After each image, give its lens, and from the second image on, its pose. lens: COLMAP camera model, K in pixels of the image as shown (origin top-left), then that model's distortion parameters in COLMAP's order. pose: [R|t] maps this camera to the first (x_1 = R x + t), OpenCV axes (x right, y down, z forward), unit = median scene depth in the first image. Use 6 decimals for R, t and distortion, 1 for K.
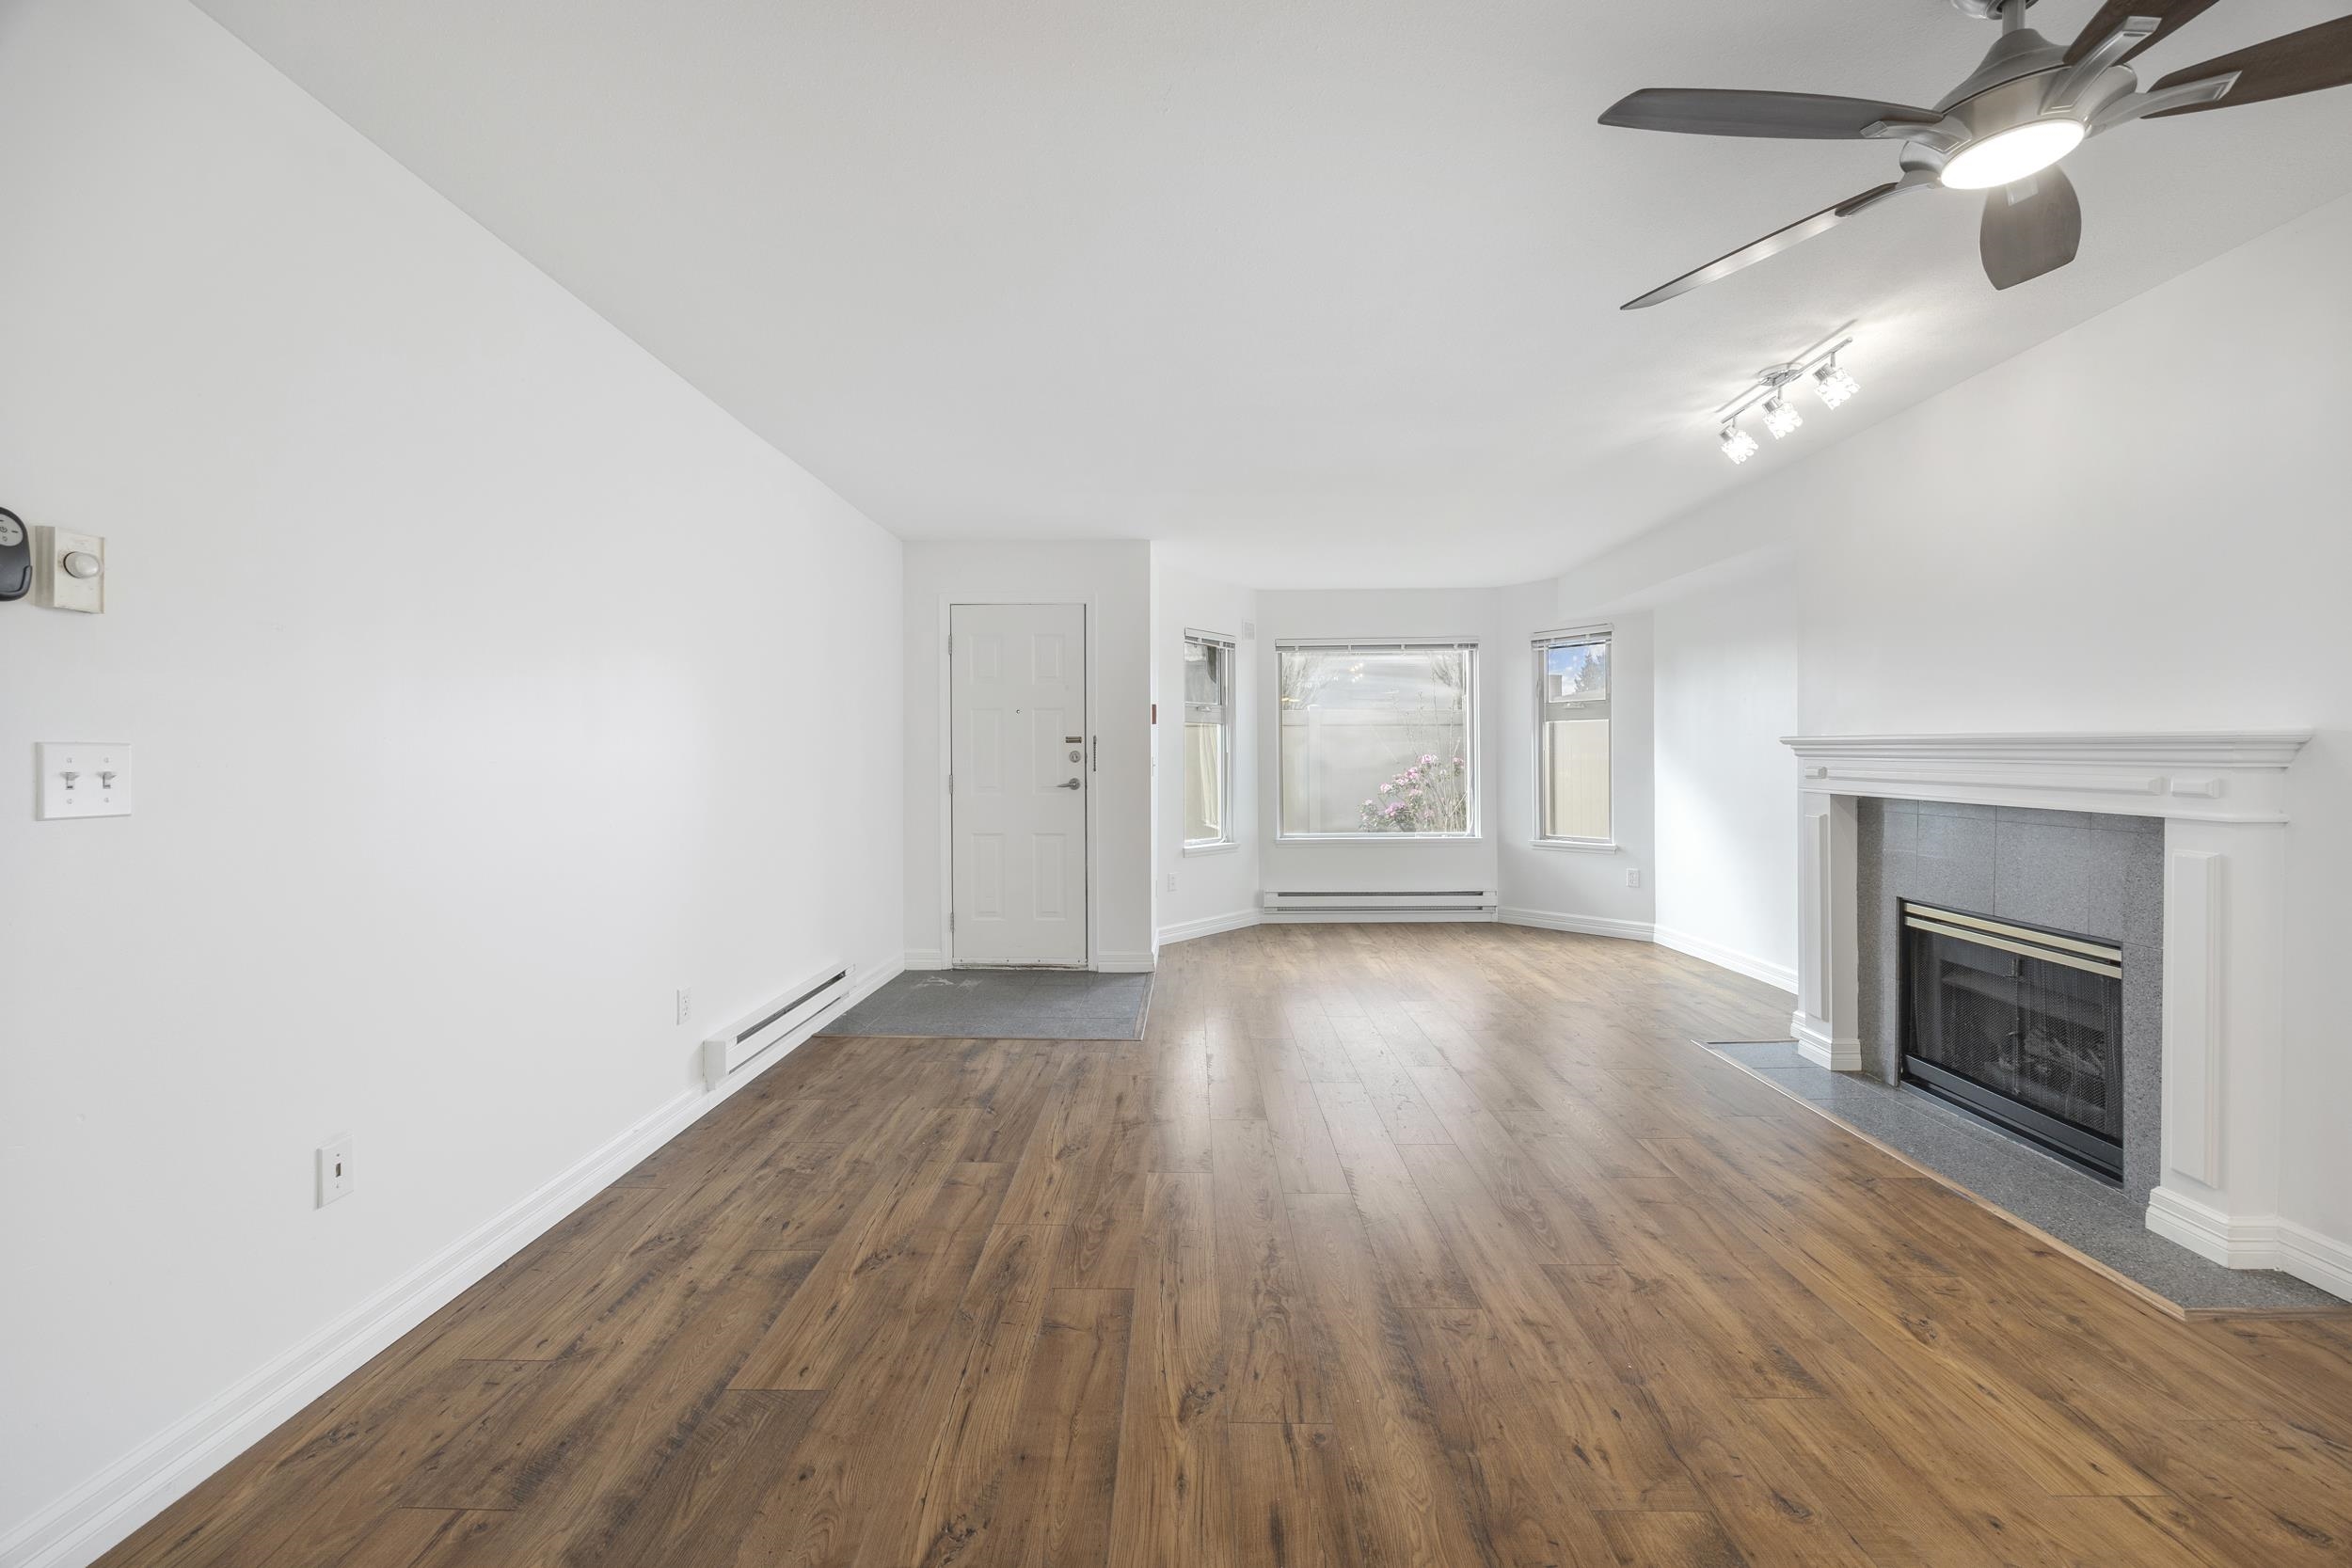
lens RADIAL K [[897.7, 0, 1176.1], [0, 897.7, 759.1], [0, 0, 1]] dist [-0.004966, -0.000094]
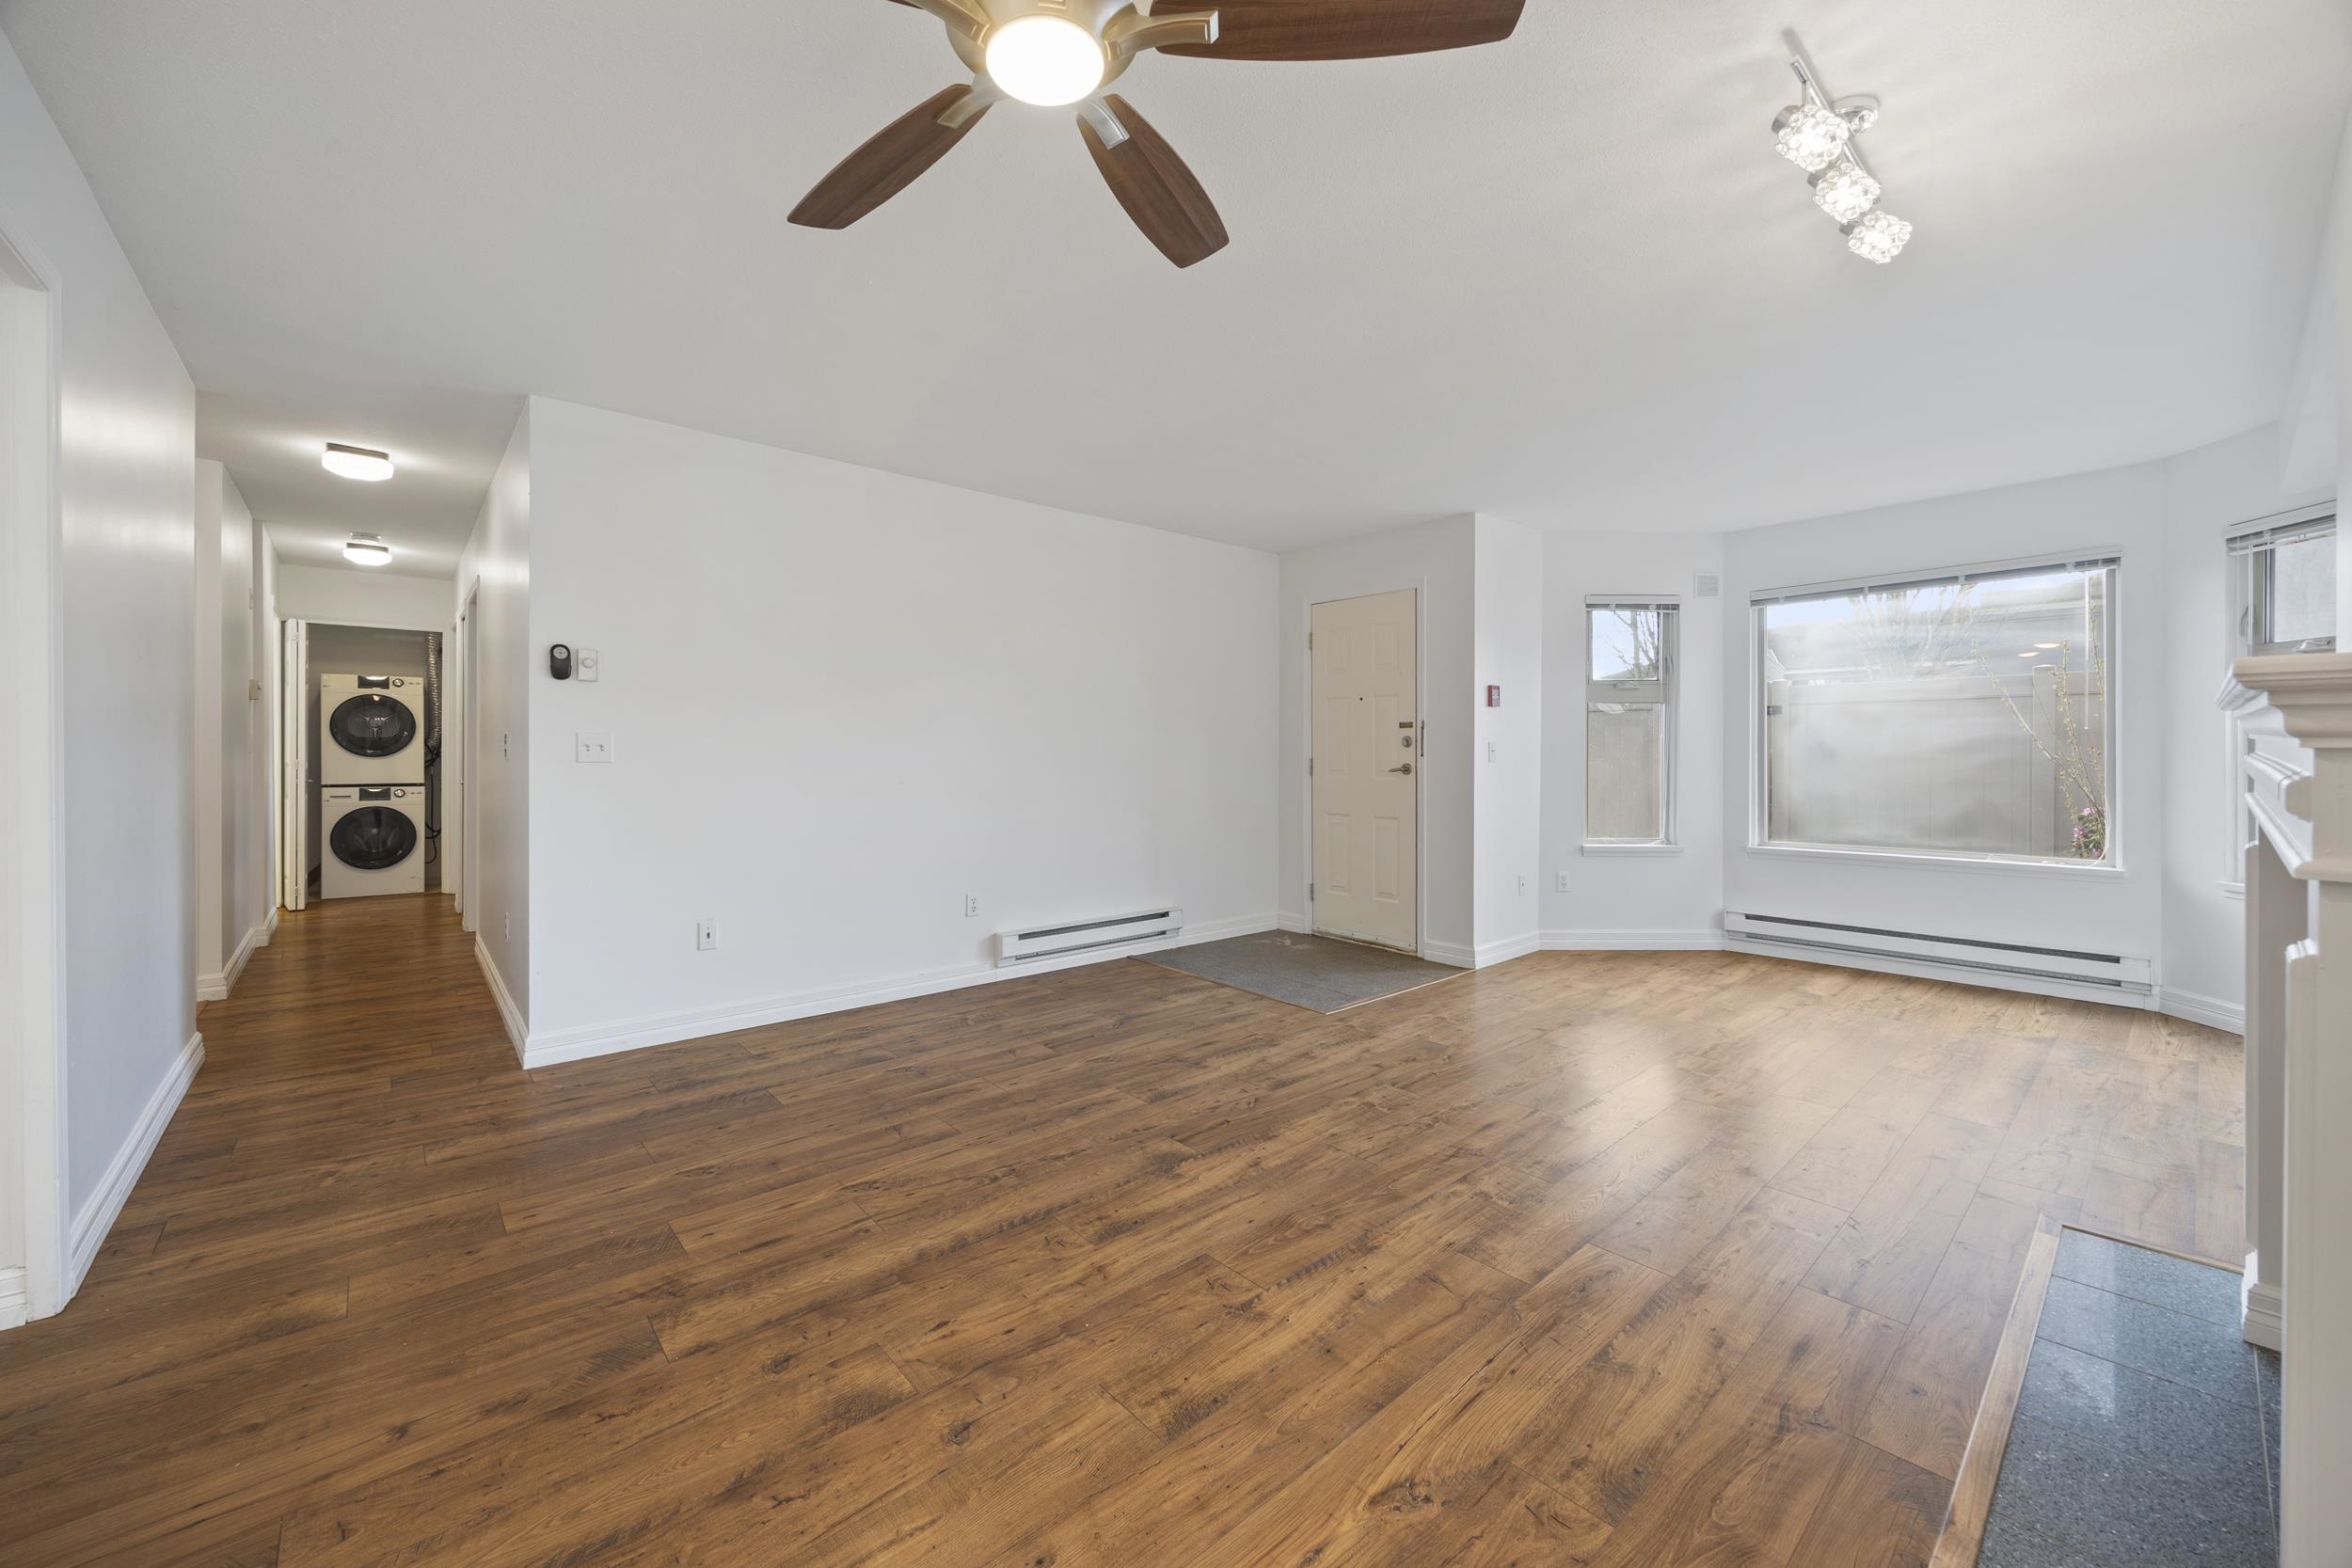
lens RADIAL K [[901.8, 0, 1177.0], [0, 901.8, 752.7], [0, 0, 1]] dist [-0.006436, 0.000479]
pose [[0.674202, 0.006599, -0.738518, 0.903850], [-0.003485, 0.999977, 0.005753, 0.009371], [0.738539, -0.001305, 0.674209, 0.255953]]
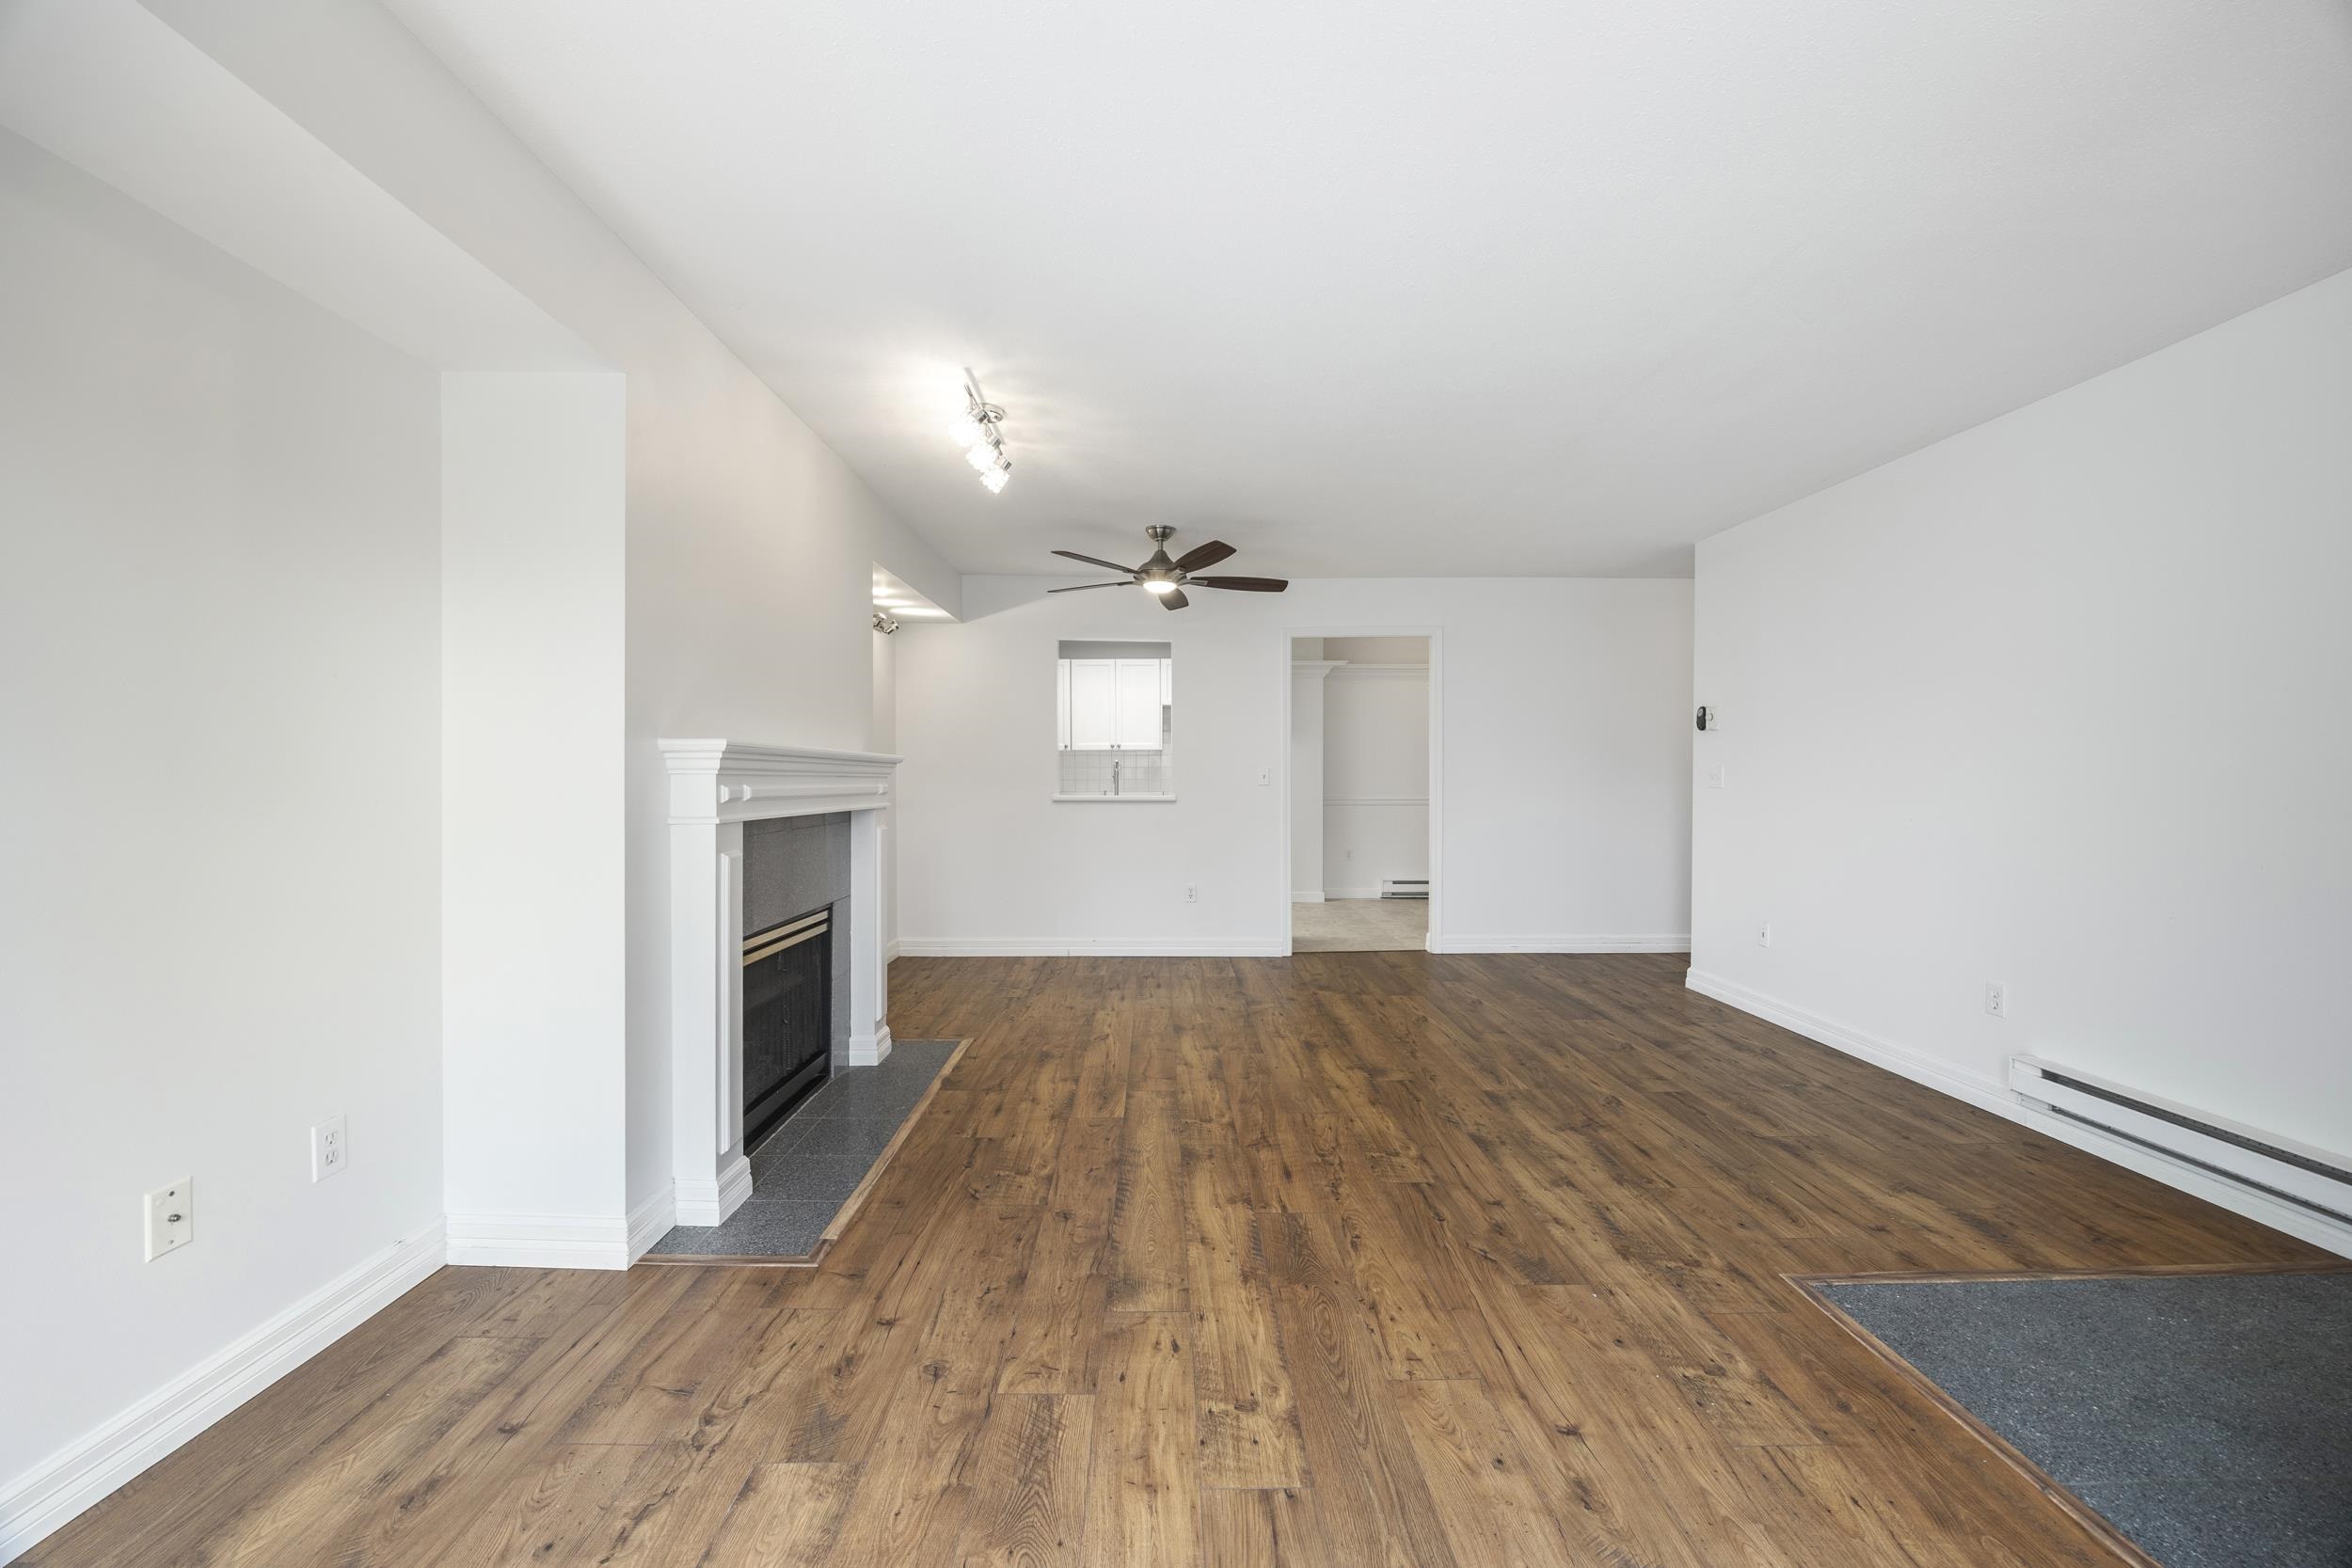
lens RADIAL K [[899.1, 0, 1176.0], [0, 899.1, 784.0], [0, 0, 1]] dist [-0.004785, -0.000069]
pose [[-0.999279, 0.004042, -0.037752, 0.528222], [0.003487, 0.999885, 0.014762, -0.002681], [0.037808, 0.014620, -0.999178, 2.275518]]
